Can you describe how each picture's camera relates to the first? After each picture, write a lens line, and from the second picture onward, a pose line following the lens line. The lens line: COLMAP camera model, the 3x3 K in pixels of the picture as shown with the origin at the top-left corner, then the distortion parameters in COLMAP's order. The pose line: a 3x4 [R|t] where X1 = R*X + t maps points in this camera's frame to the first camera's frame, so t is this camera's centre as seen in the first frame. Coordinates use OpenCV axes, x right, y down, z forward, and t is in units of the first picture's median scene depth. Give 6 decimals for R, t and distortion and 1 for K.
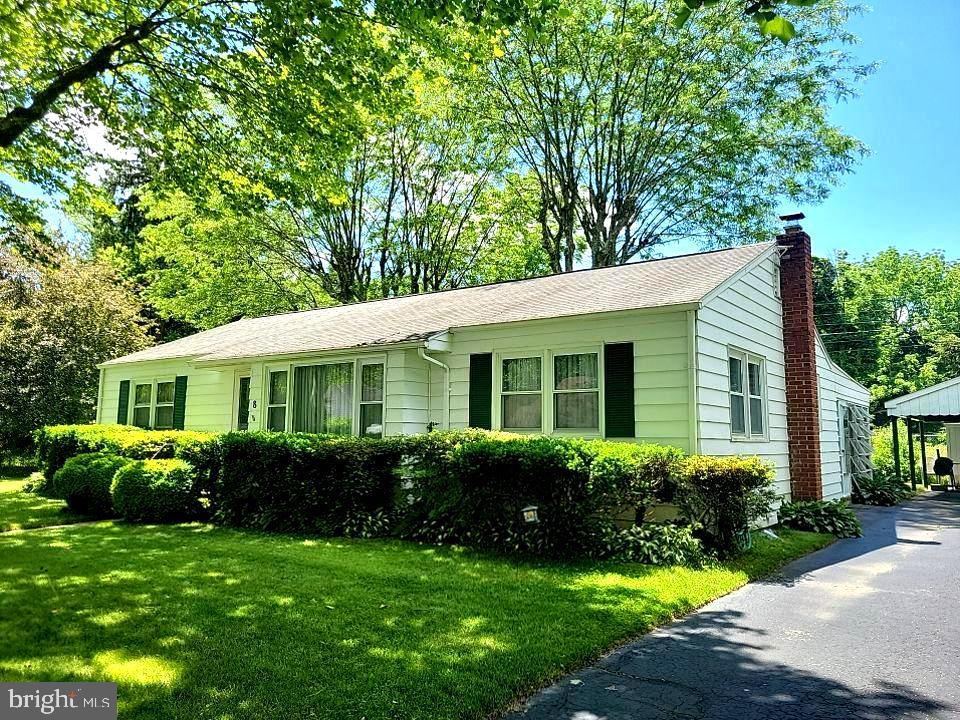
lens RADIAL K [[733.5, 0, 482.5], [0, 733.5, 349.4], [0, 0, 1]] dist [0.045200, -0.005524]
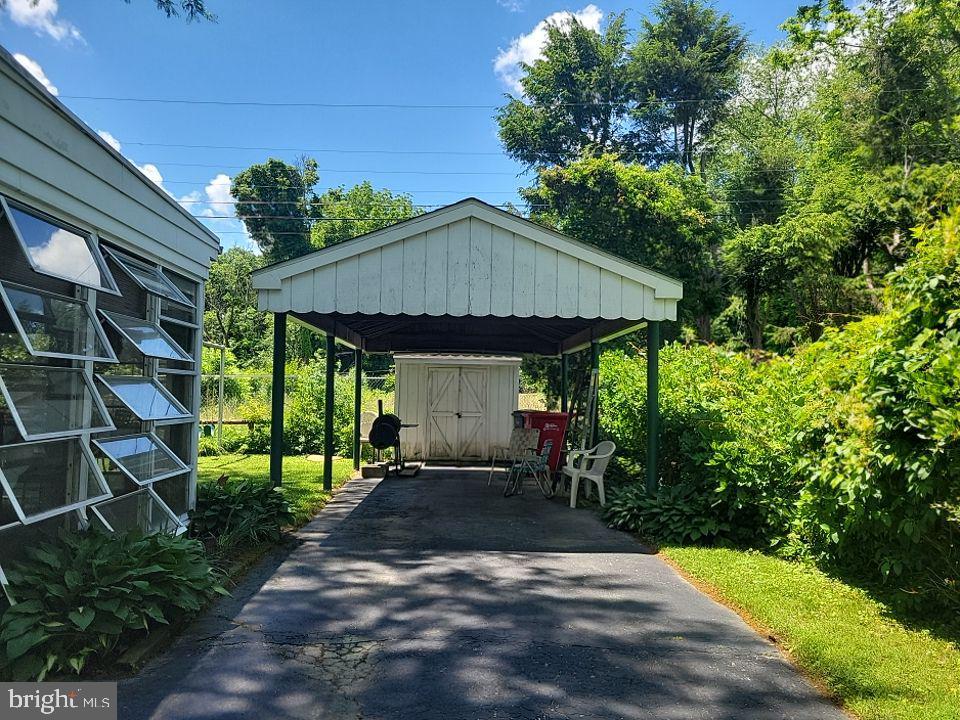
lens RADIAL K [[733.5, 0, 482.5], [0, 733.5, 349.4], [0, 0, 1]] dist [0.045200, -0.005524]
pose [[0.784800, 0.035419, 0.618736, 0.191740], [-0.083993, 0.995233, 0.049565, 0.036794], [-0.614030, -0.090868, 0.784034, 0.306670]]
